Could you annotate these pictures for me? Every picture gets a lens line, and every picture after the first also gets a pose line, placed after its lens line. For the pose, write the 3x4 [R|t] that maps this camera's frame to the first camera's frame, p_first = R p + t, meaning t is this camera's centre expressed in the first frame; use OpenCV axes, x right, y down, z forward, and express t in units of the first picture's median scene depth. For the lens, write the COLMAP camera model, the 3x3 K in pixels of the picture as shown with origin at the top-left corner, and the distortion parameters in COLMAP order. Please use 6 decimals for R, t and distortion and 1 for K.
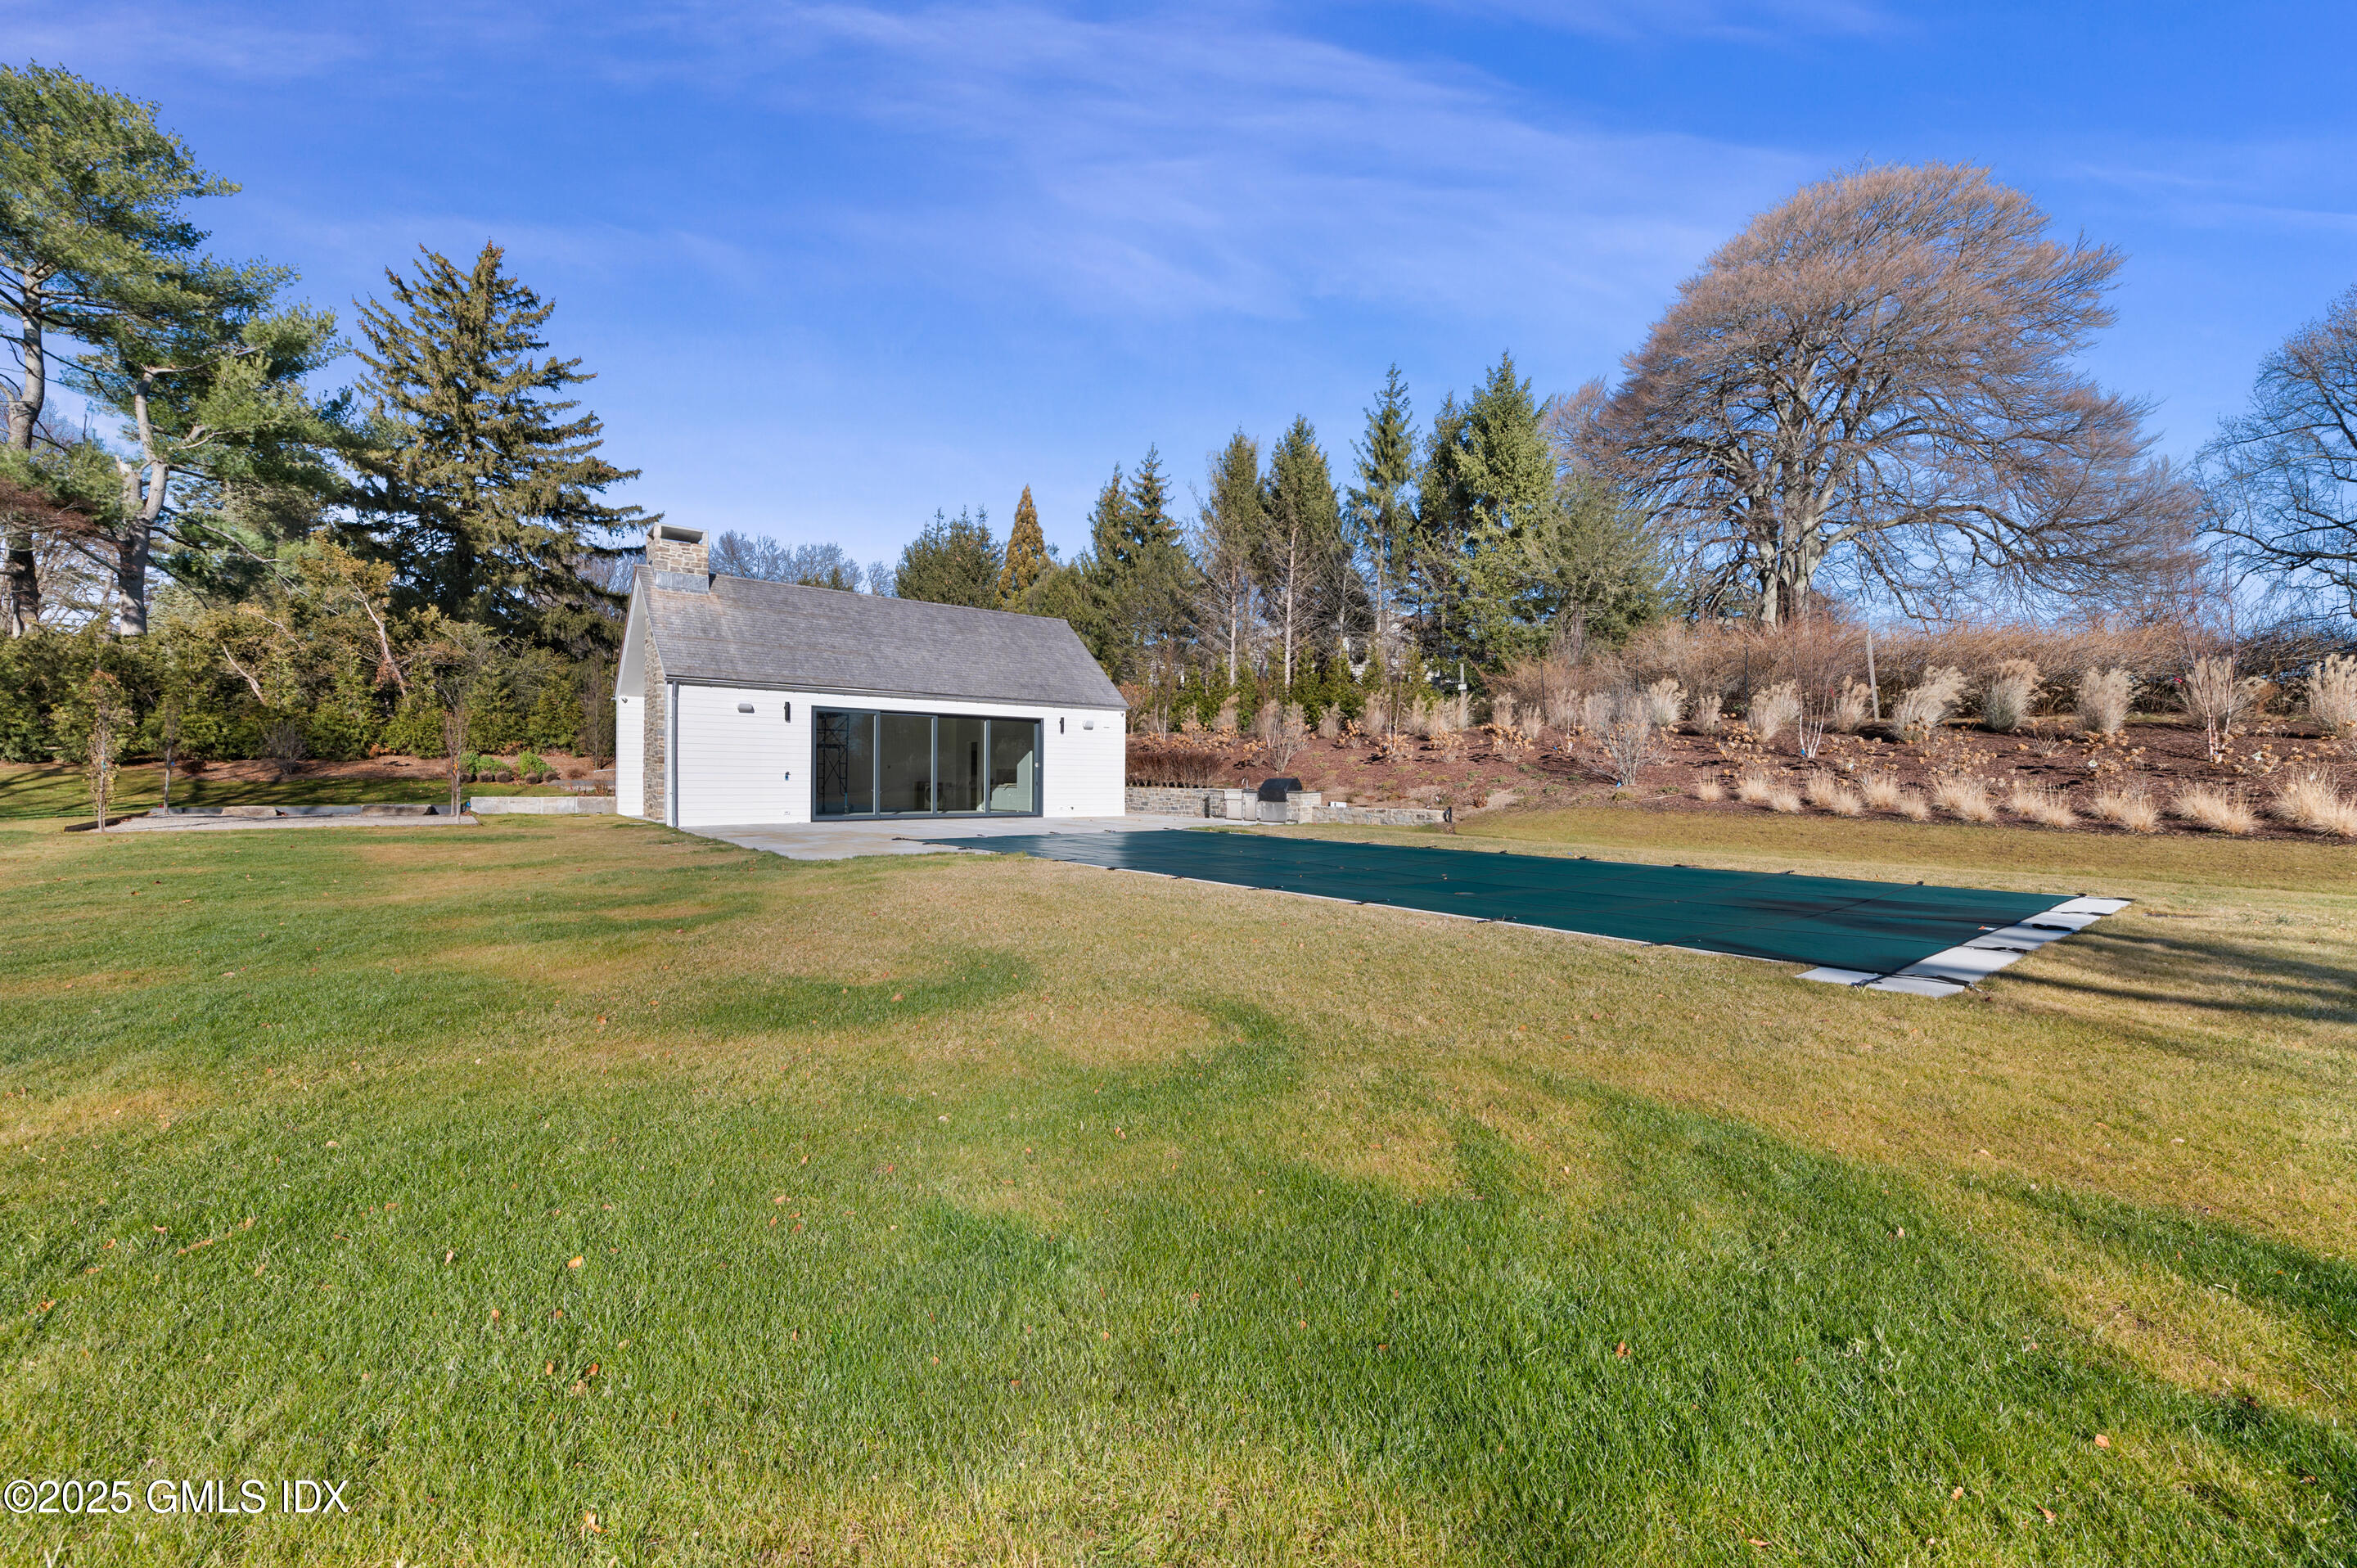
lens RADIAL K [[914.2, 0, 1200.7], [0, 914.2, 786.8], [0, 0, 1]] dist [0.000429, -0.001105]
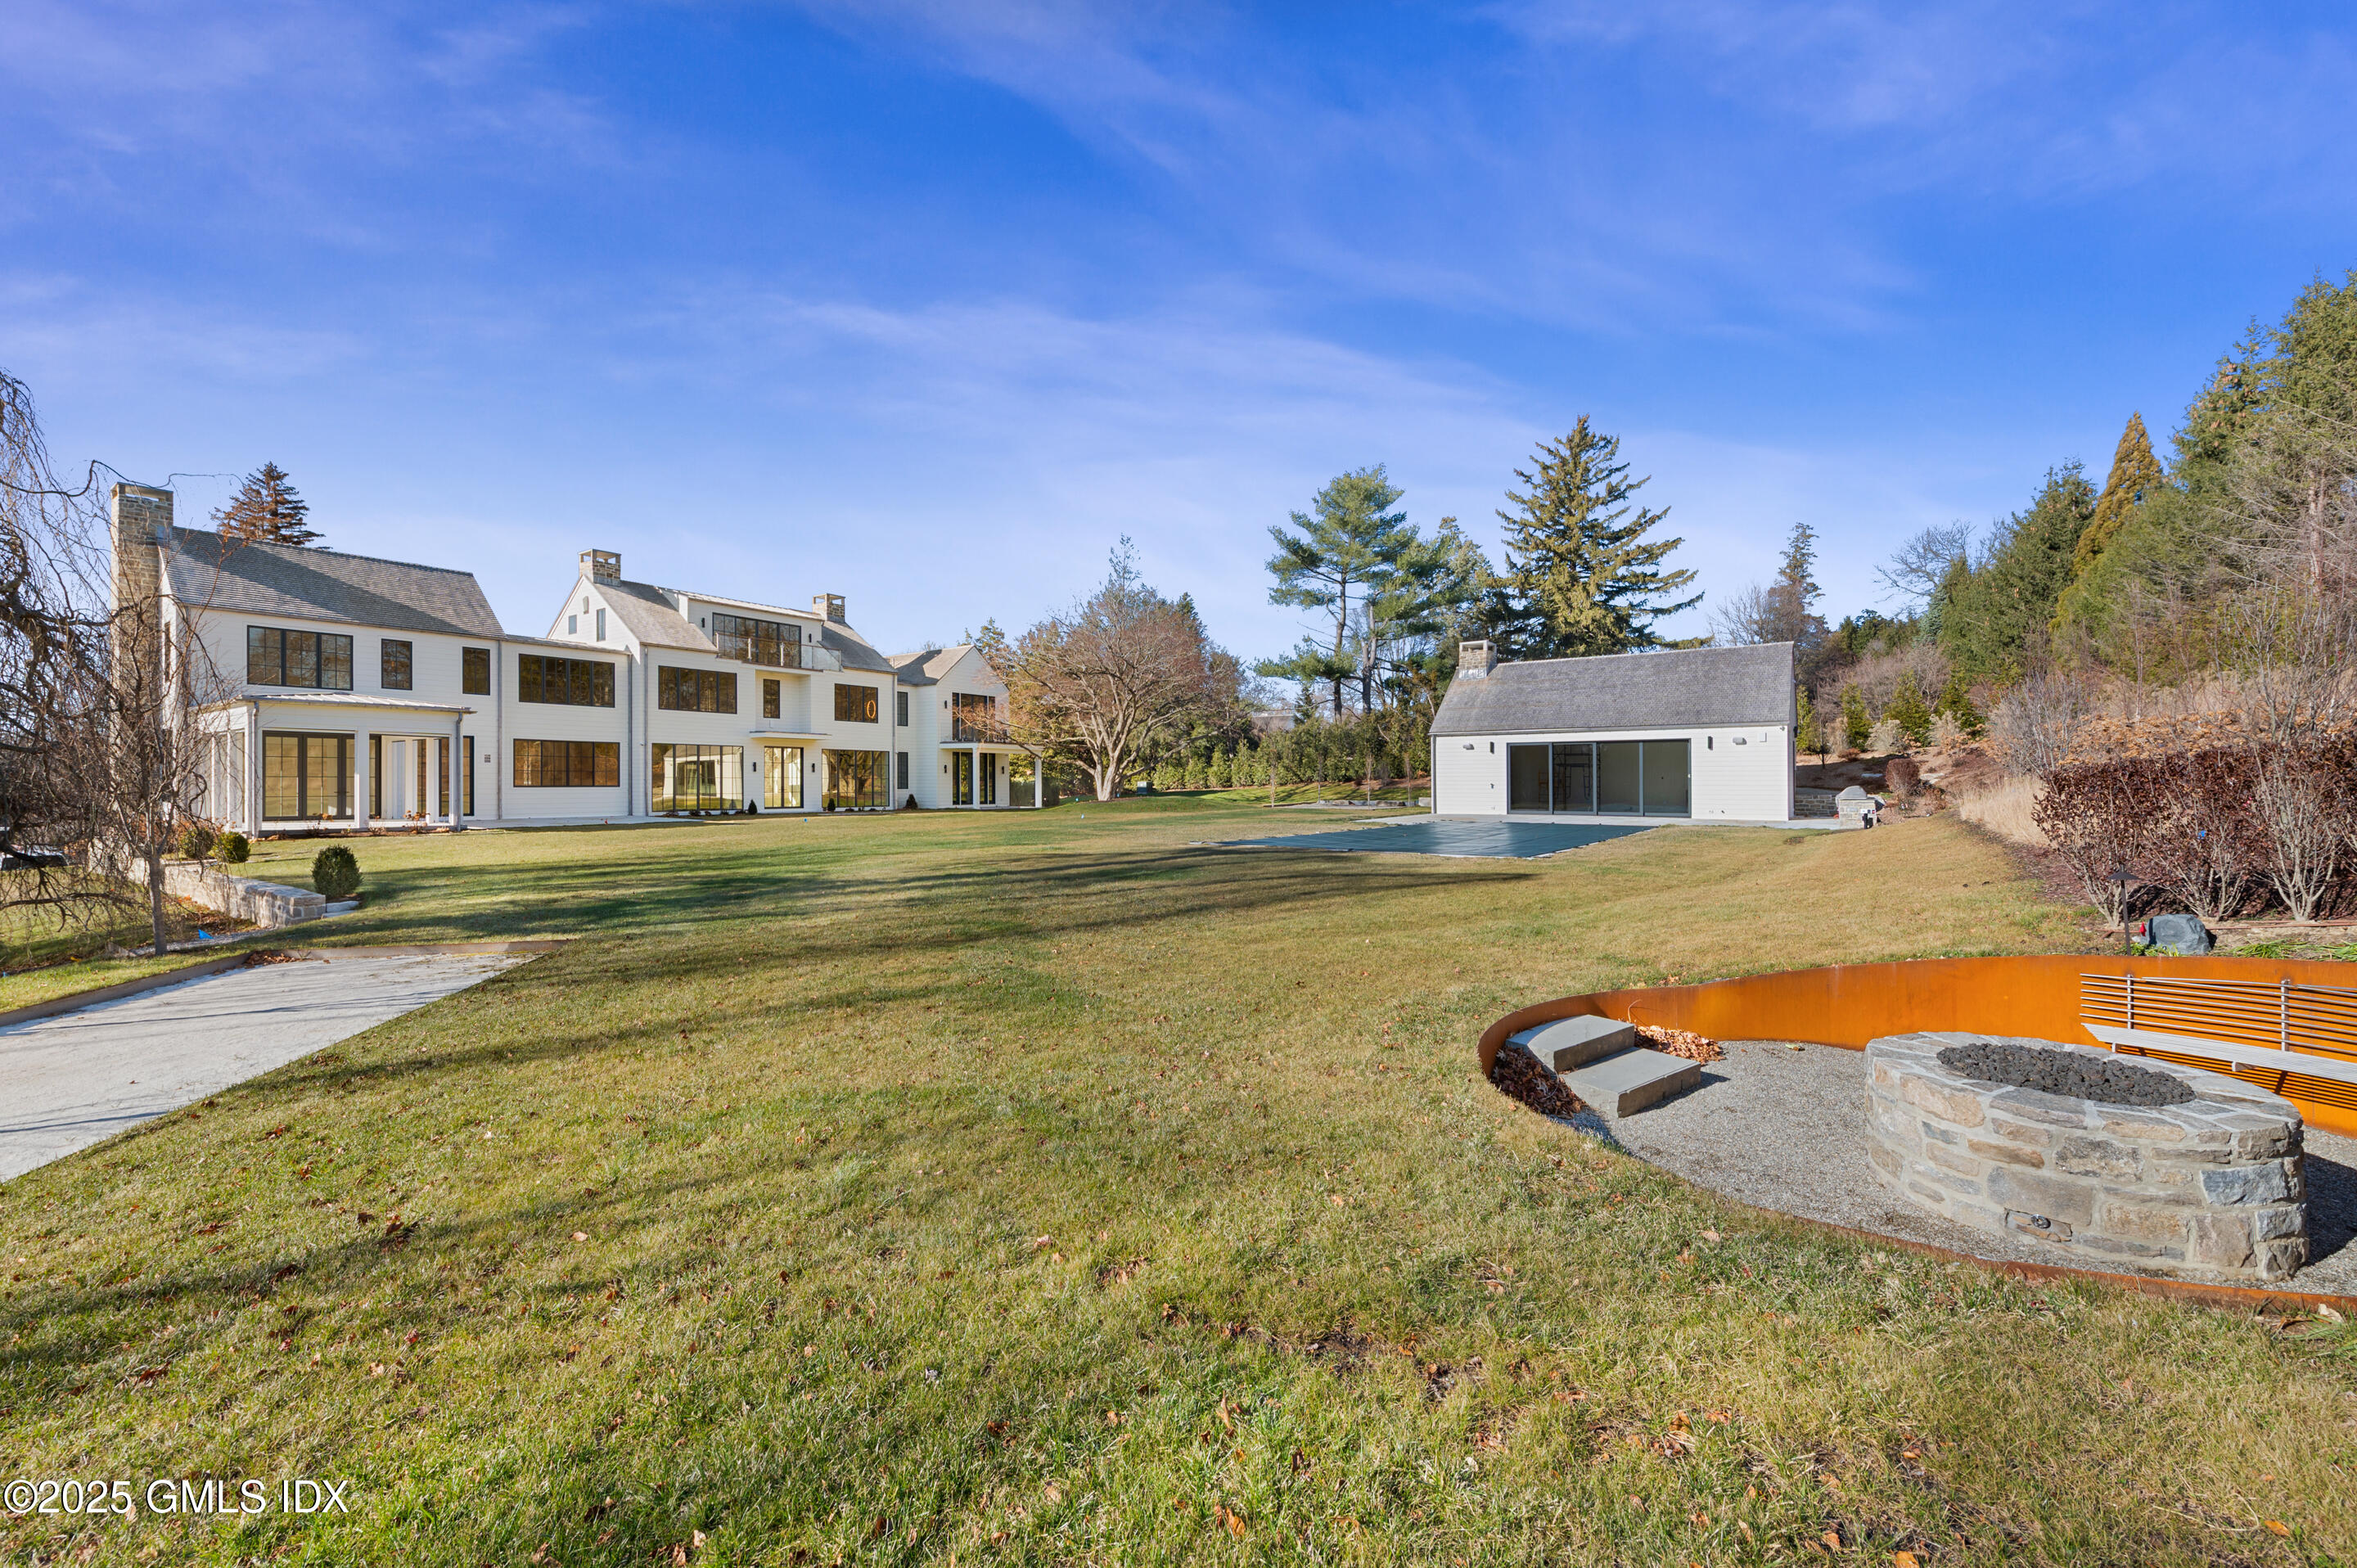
lens RADIAL K [[914.2, 0, 1182.7], [0, 914.2, 797.4], [0, 0, 1]] dist [0.000429, -0.001105]
pose [[0.248733, 0.012837, -0.968487, 0.958332], [-0.002170, 0.999917, 0.012696, -0.011121], [0.968570, -0.001056, 0.248740, 0.041878]]
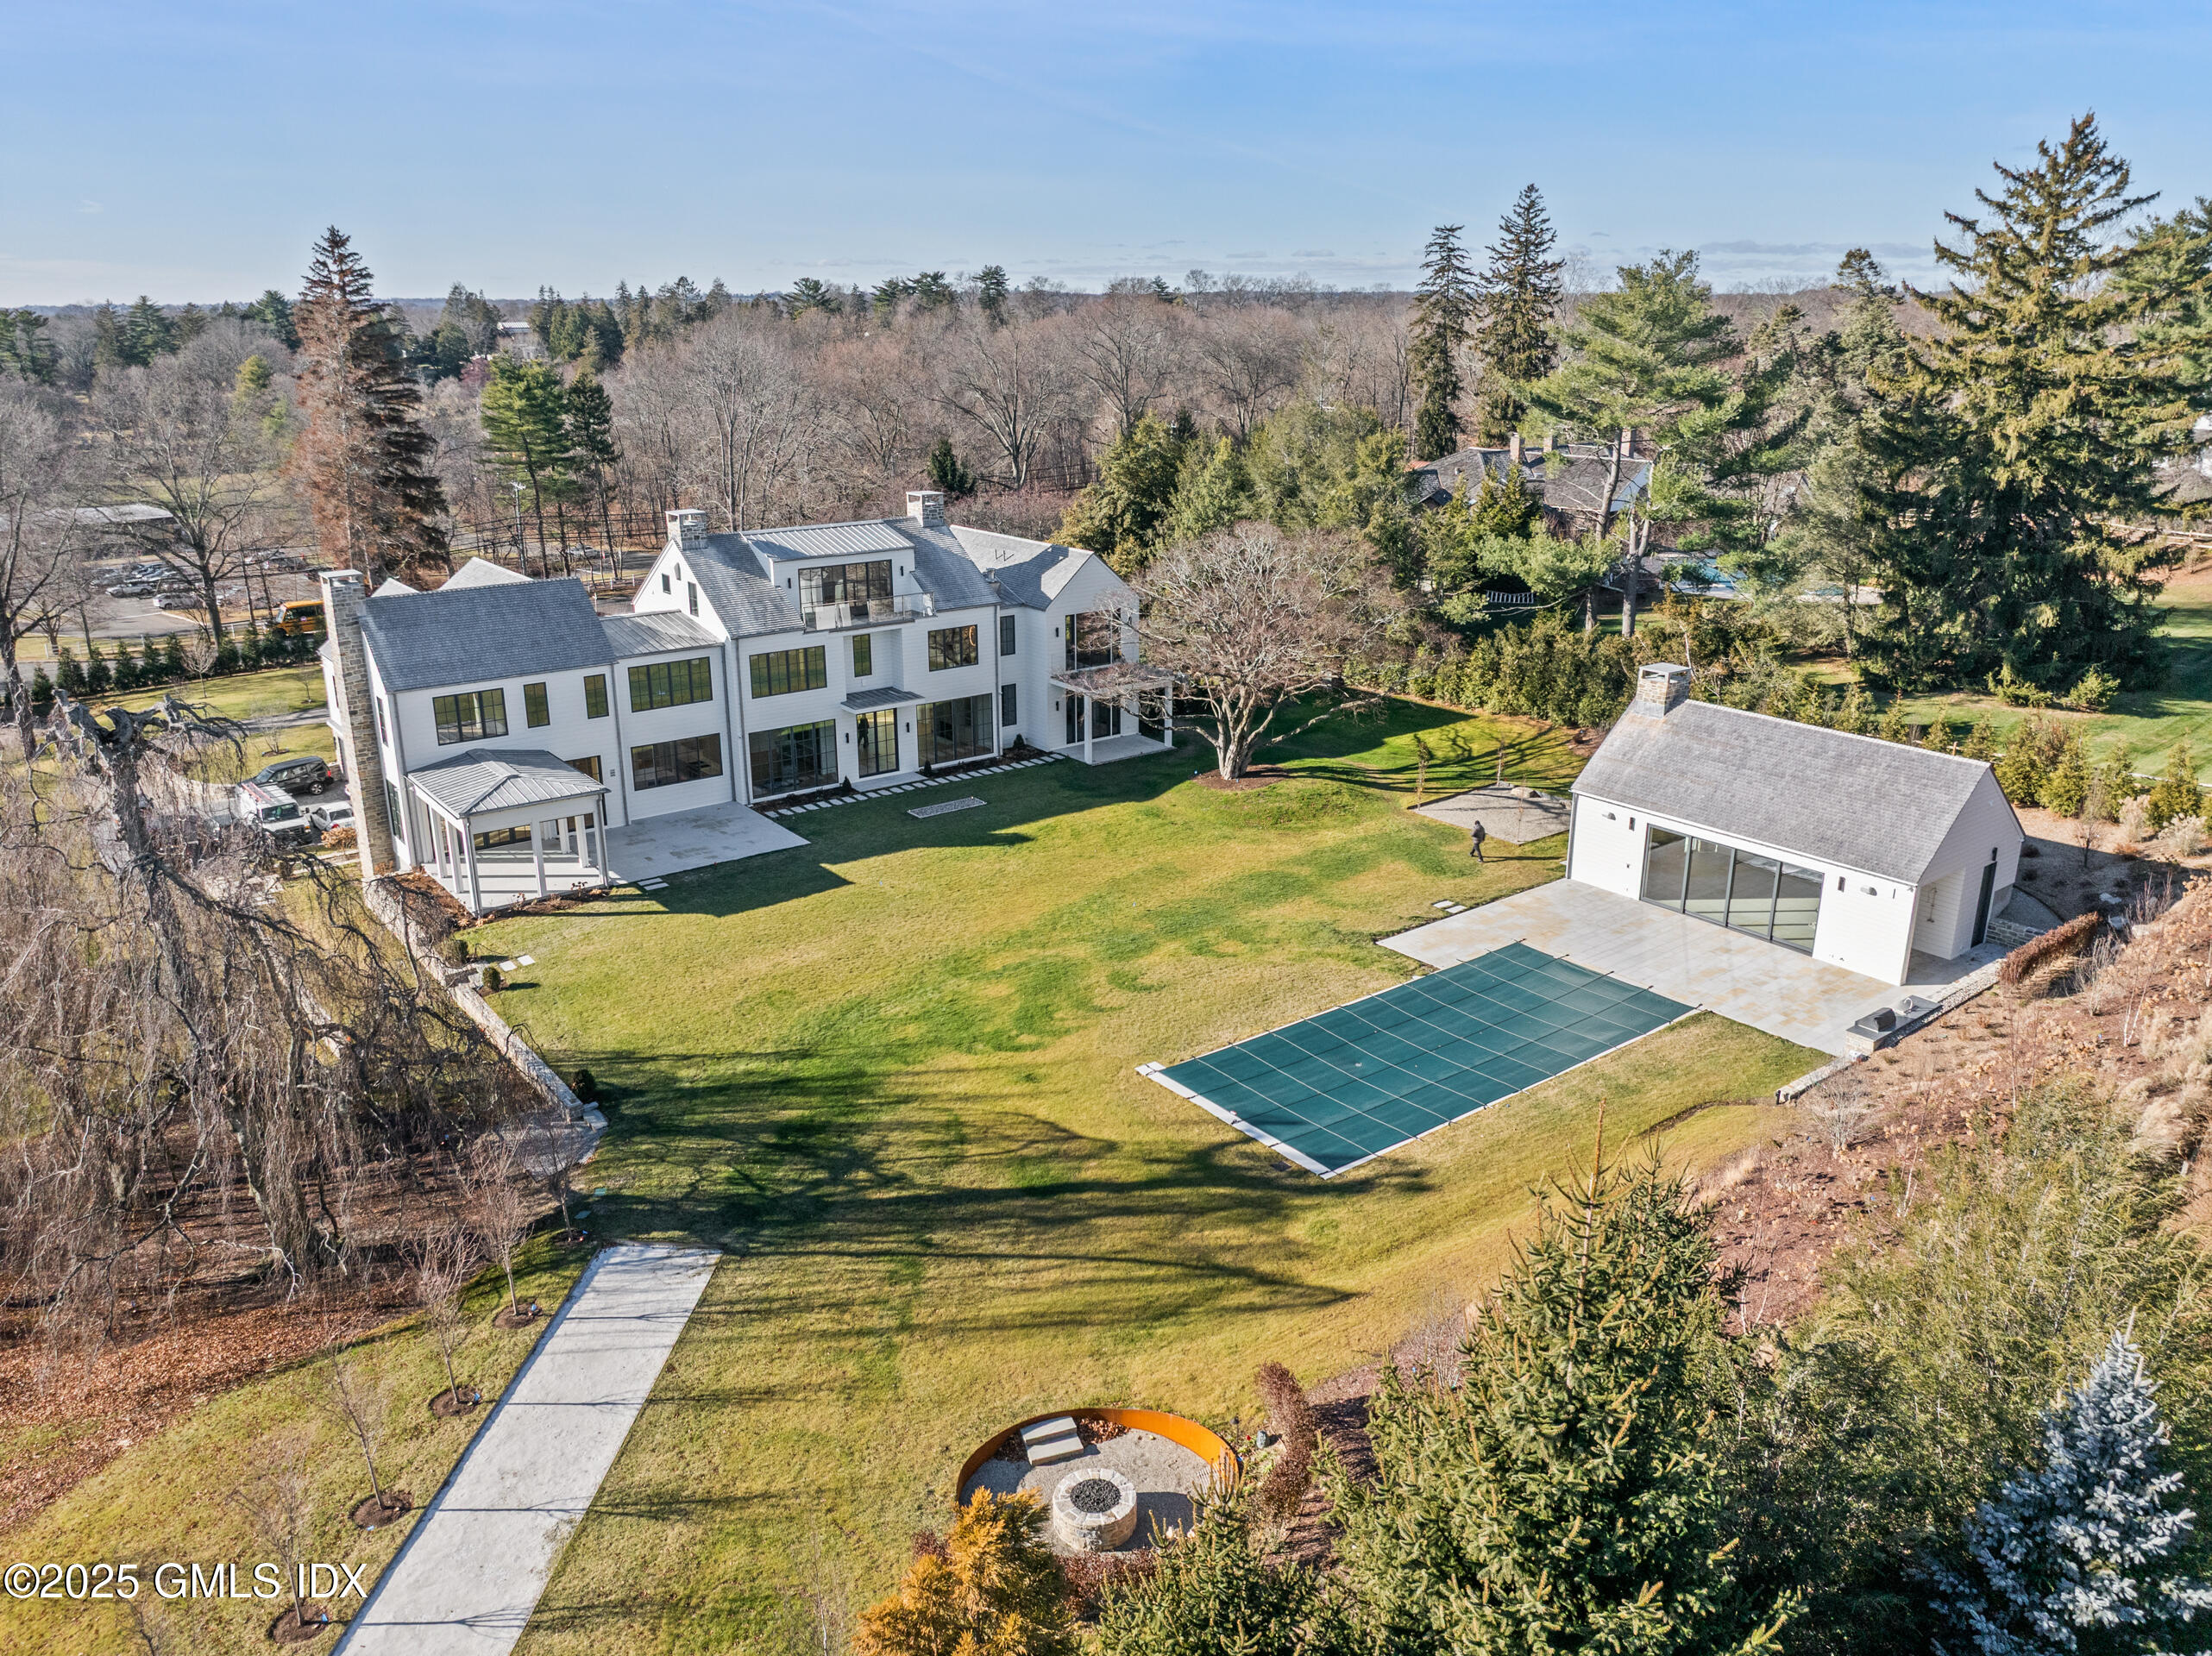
lens RADIAL K [[1560.7, 0, 1149.3], [0, 1560.7, 836.7], [0, 0, 1]] dist [-0.038361, -0.000147]
pose [[-0.036286, 0.305111, -0.951625, 1.746519], [-0.012637, 0.952036, 0.305724, -0.738295], [0.999262, 0.023120, -0.030690, 0.314479]]
